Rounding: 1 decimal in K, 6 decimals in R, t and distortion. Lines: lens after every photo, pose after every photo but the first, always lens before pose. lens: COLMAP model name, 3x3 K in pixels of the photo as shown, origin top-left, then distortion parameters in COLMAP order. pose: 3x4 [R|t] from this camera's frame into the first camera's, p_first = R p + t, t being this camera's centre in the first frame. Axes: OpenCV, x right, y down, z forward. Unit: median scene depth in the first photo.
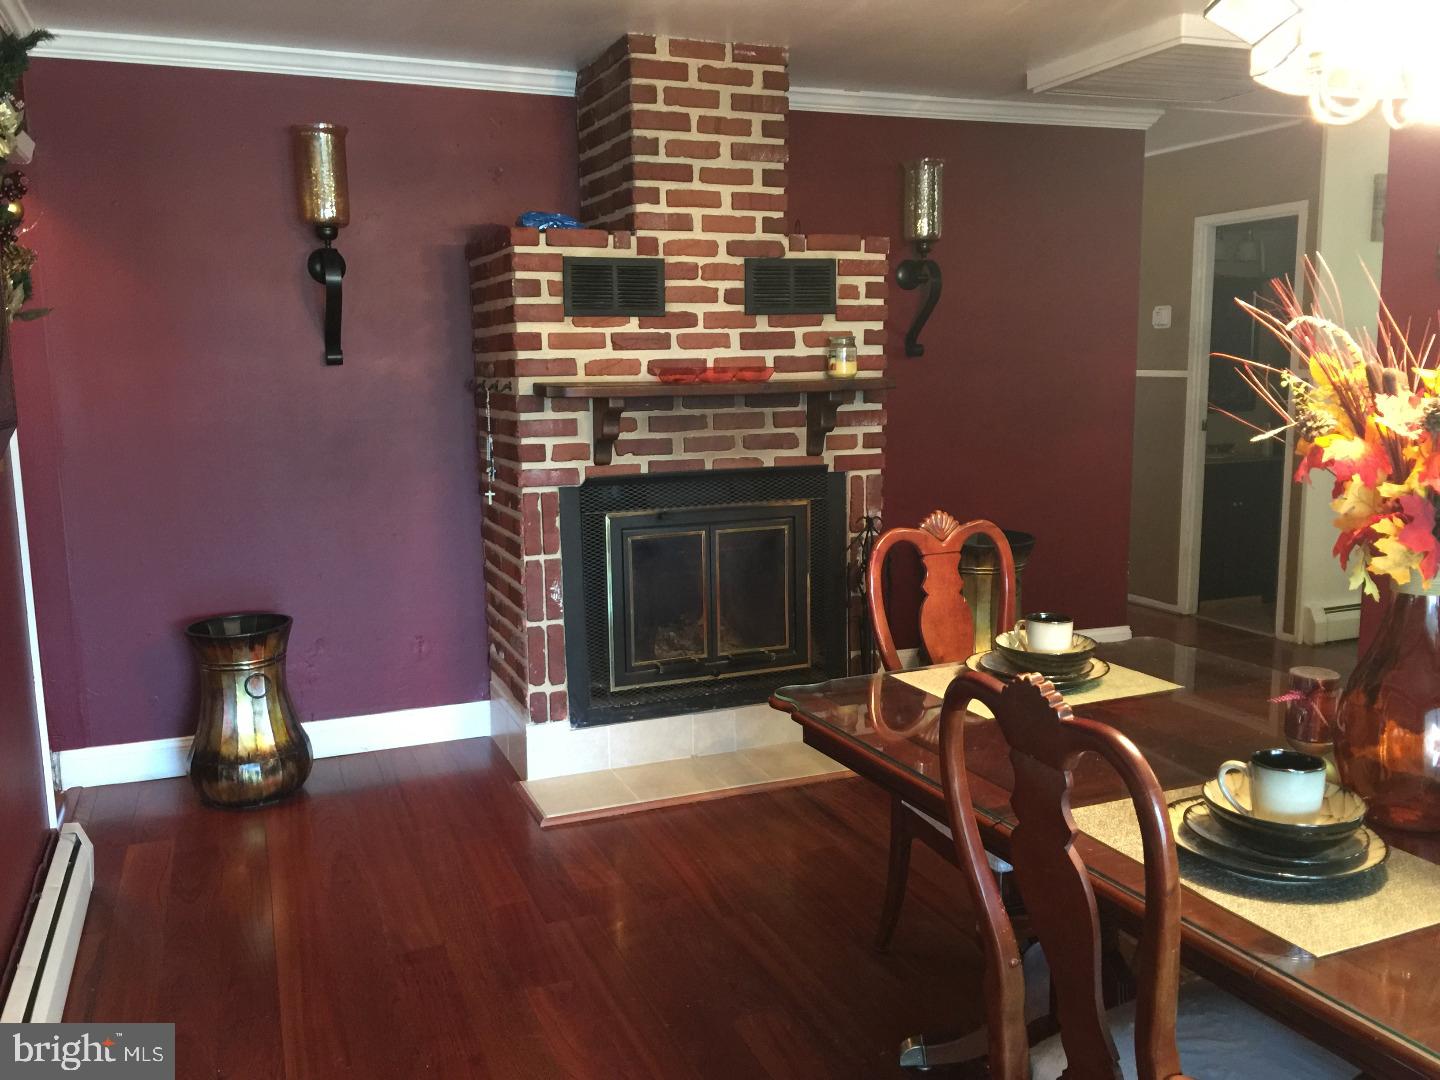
lens RADIAL K [[1219.2, 0, 719.1], [0, 1219.2, 543.1], [0, 0, 1]] dist [0.013529, -0.012130]
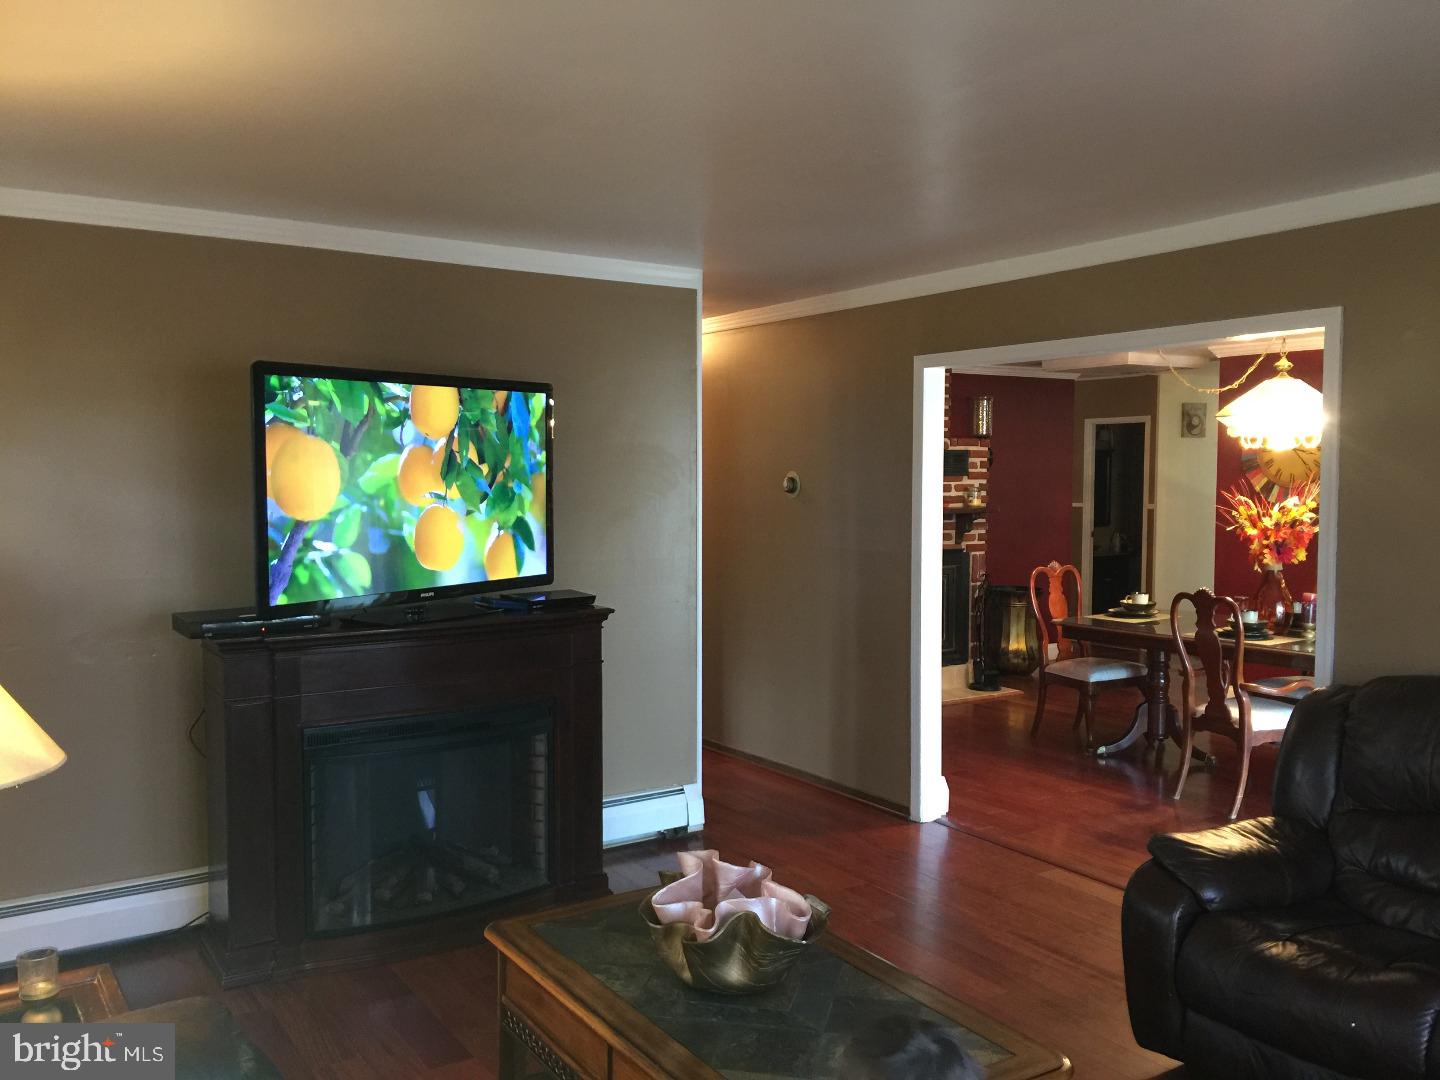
lens RADIAL K [[1219.2, 0, 720.2], [0, 1219.2, 538.1], [0, 0, 1]] dist [0.013529, -0.012130]
pose [[0.979785, 0.009420, 0.199832, -0.727577], [0.010564, 0.995061, -0.098703, 0.116788], [-0.199775, 0.098819, 0.974846, -0.921593]]
